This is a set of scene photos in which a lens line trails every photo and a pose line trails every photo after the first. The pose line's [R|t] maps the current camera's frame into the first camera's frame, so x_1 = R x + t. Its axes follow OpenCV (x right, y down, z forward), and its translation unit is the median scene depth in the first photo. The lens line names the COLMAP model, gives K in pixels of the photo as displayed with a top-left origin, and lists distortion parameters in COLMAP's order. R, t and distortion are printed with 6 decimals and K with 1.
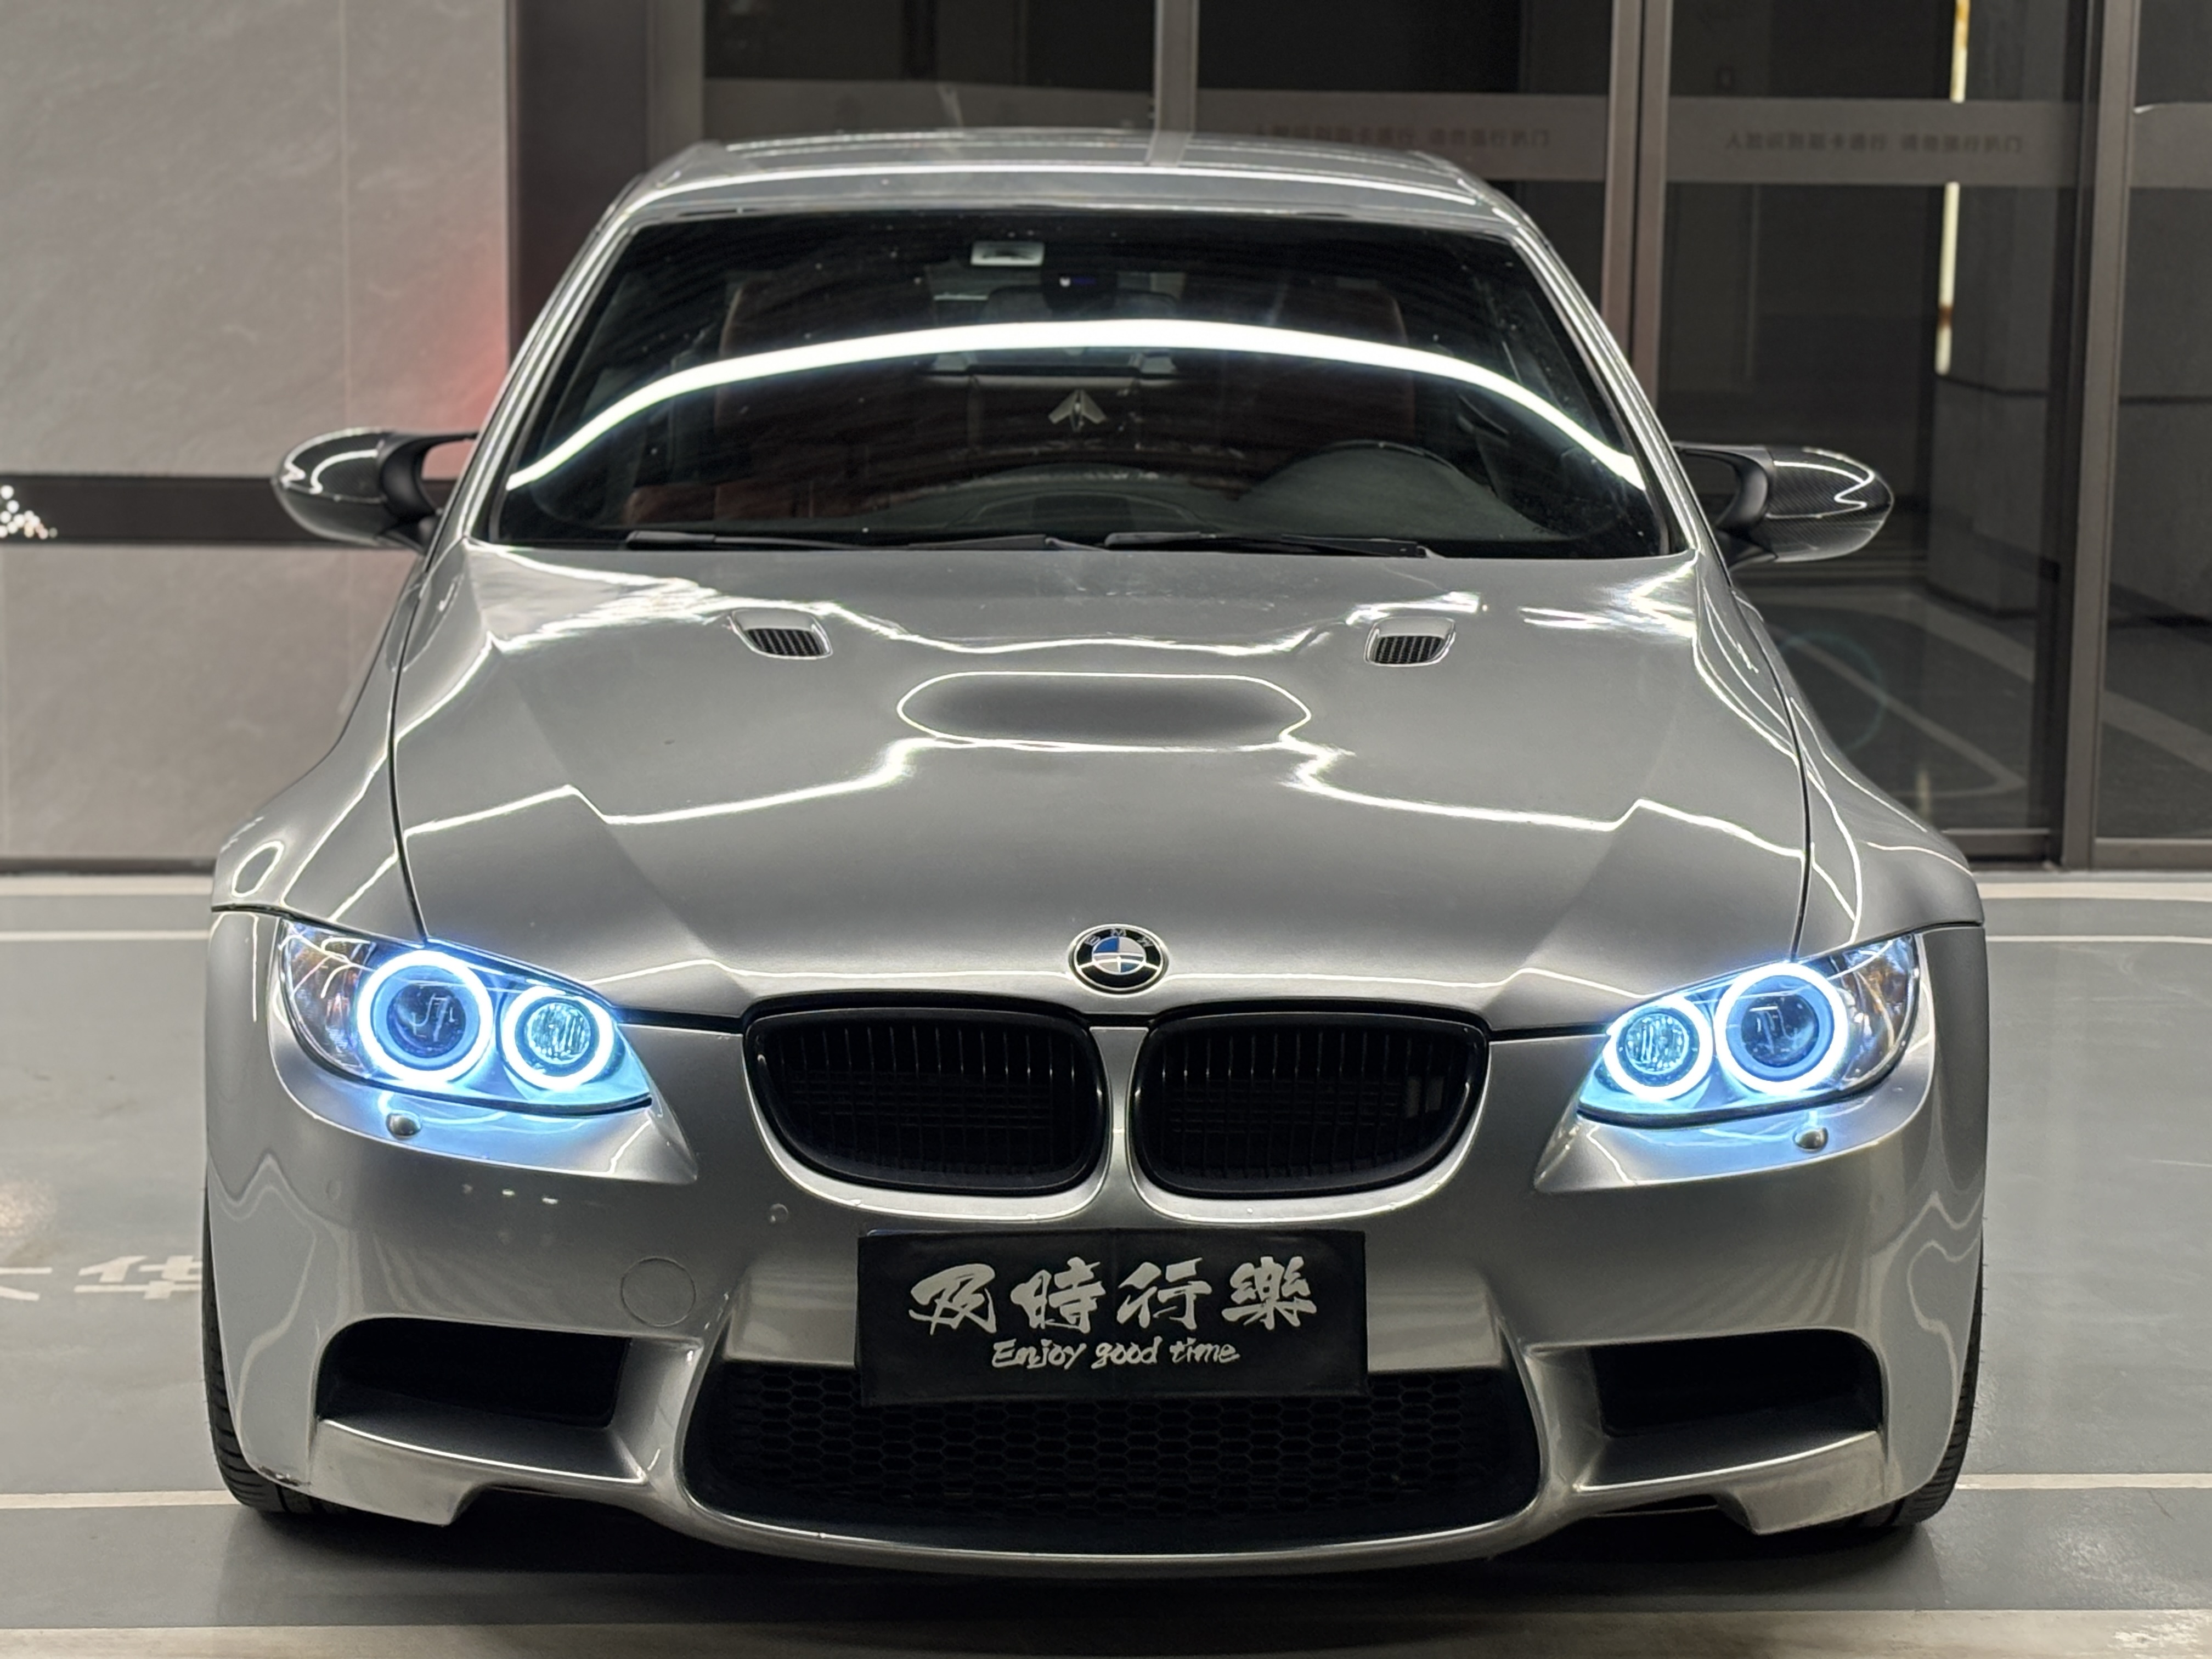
lens RADIAL K [[5042.4, 0, 1106.0], [0, 5042.4, 829.5], [0, 0, 1]] dist [0.096844, 0.021184]
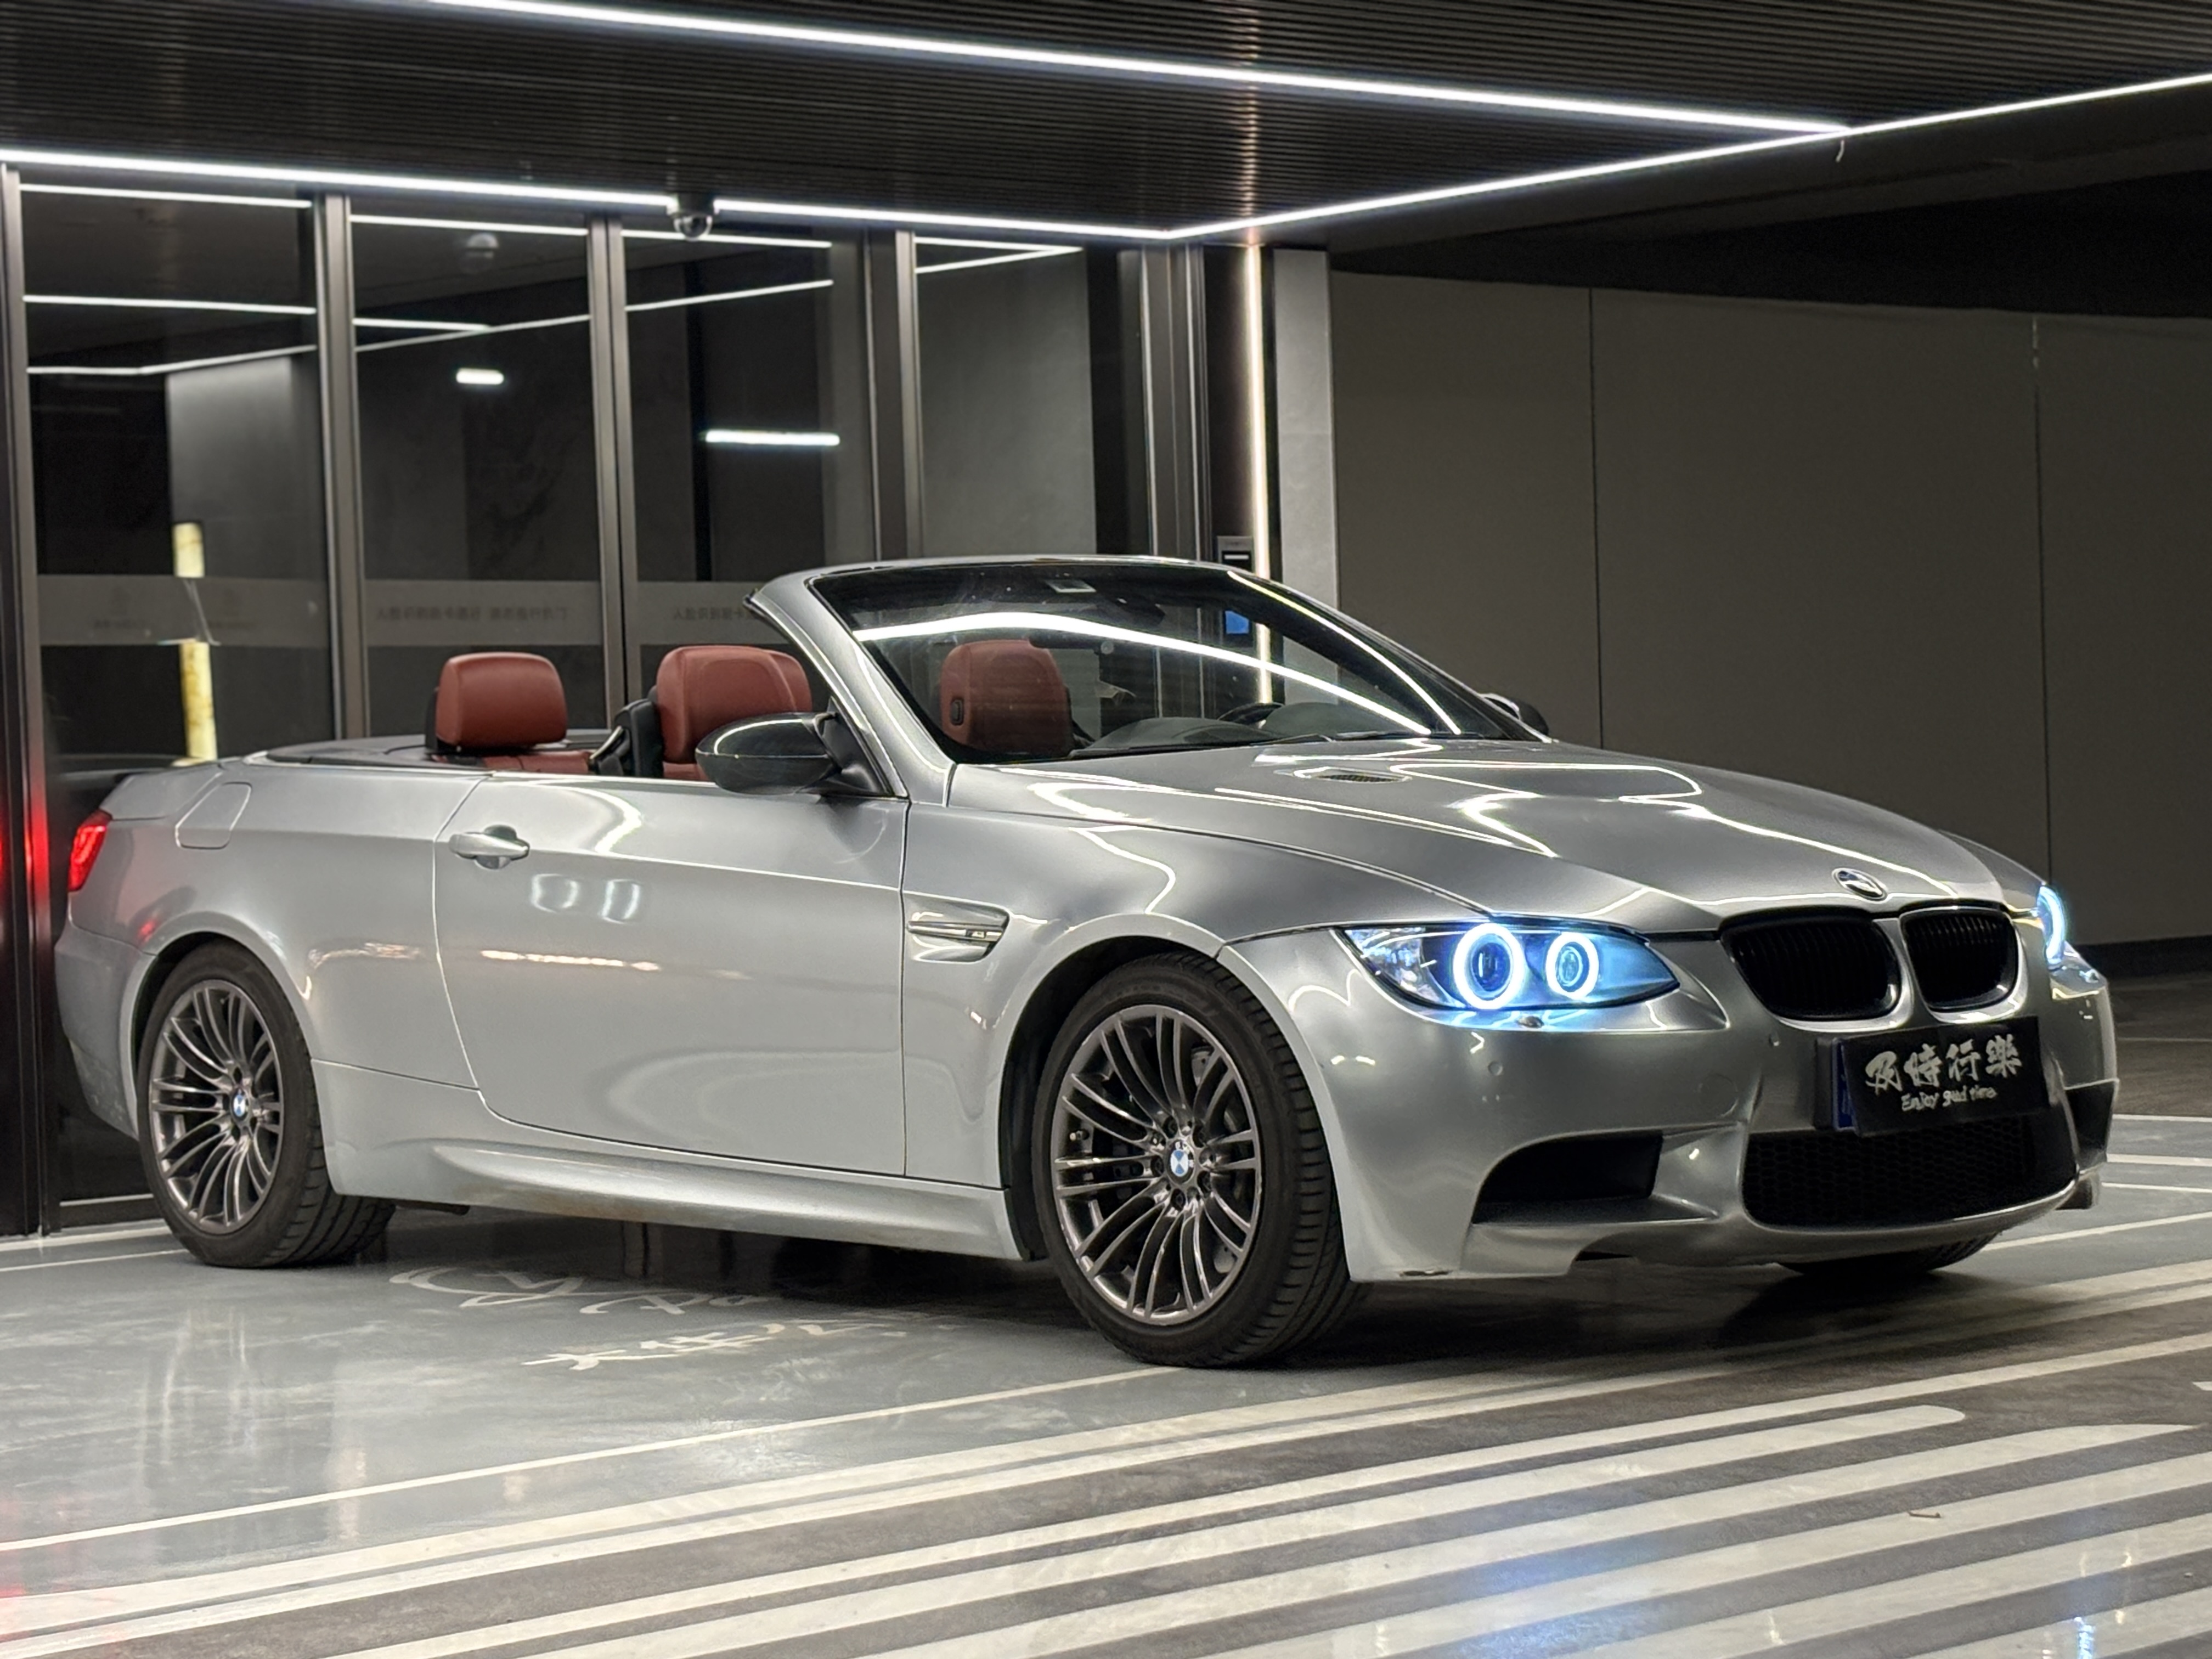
lens RADIAL K [[5029.1, 0, 1106.0], [0, 5029.1, 829.5], [0, 0, 1]] dist [0.123065, -0.277095]
pose [[0.782014, -0.051902, 0.621096, -1.195820], [0.145418, 0.984217, -0.100848, 0.135322], [-0.606059, 0.169183, 0.777219, -0.165685]]
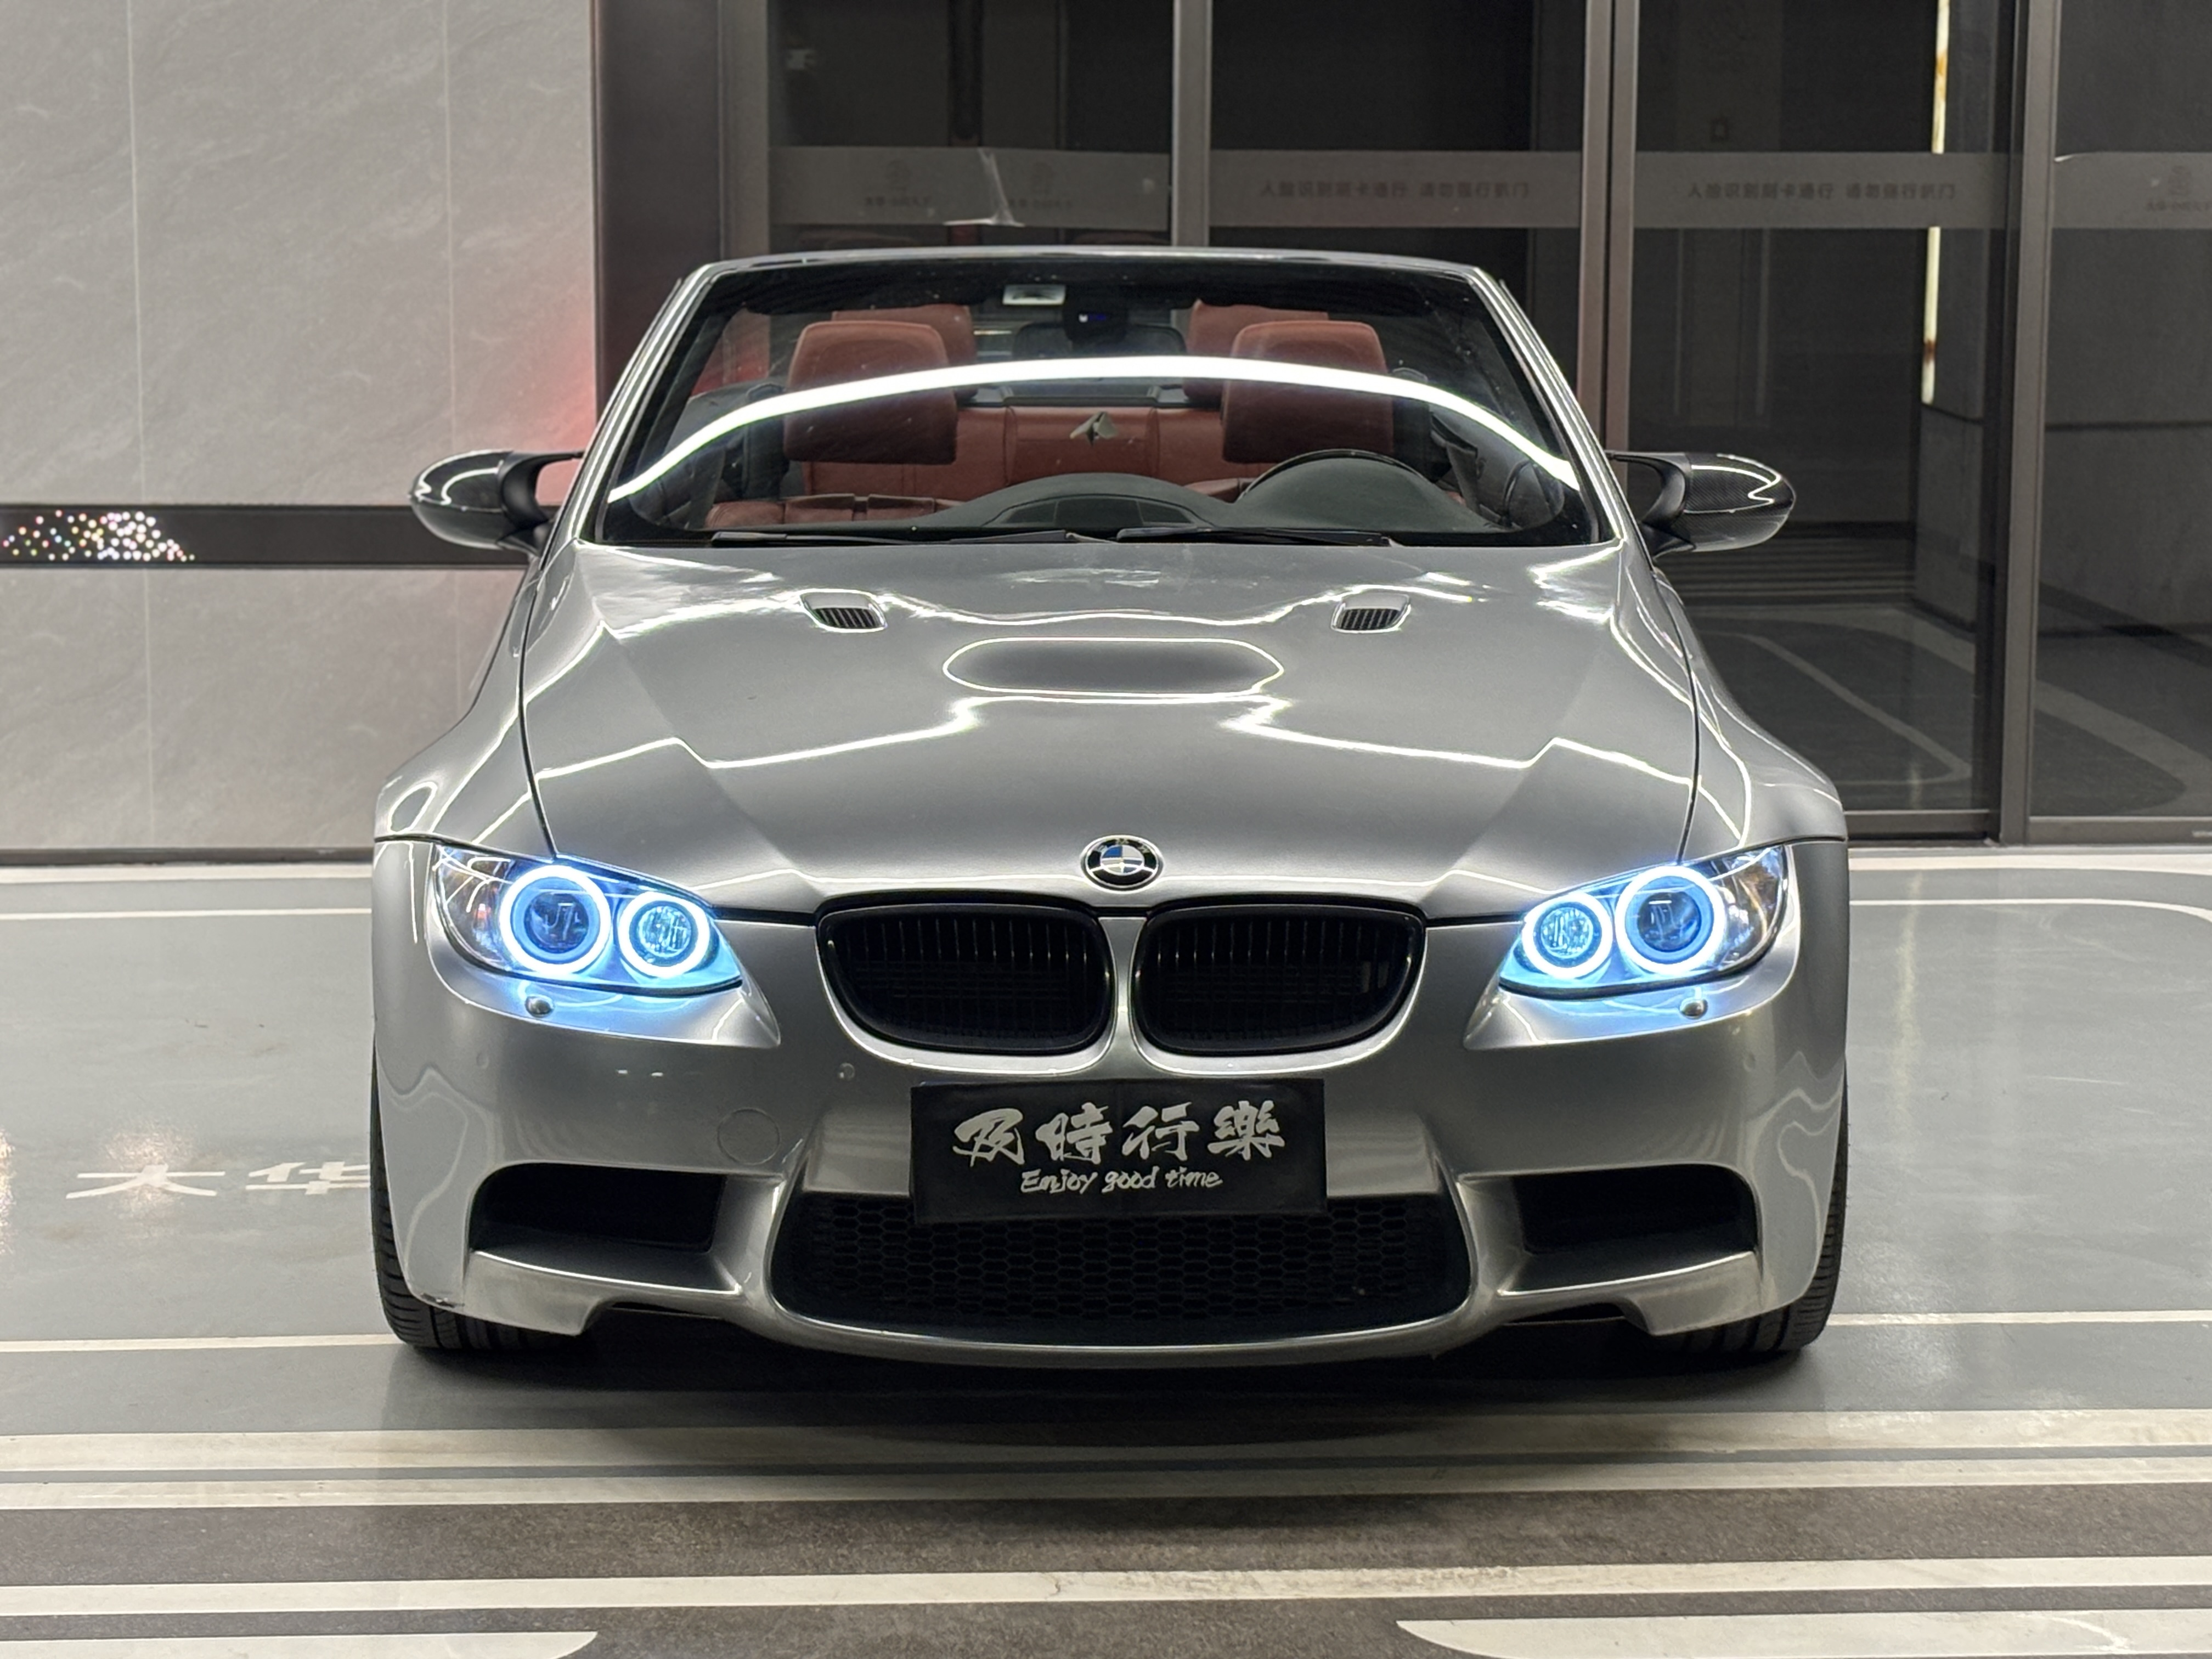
lens RADIAL K [[5029.1, 0, 1106.0], [0, 5029.1, 829.5], [0, 0, 1]] dist [0.123065, -0.277095]
pose [[0.999884, -0.009682, -0.011724, 0.012413], [0.009553, 0.999893, -0.011035, 0.029539], [0.011830, 0.010922, 0.999870, -0.211182]]
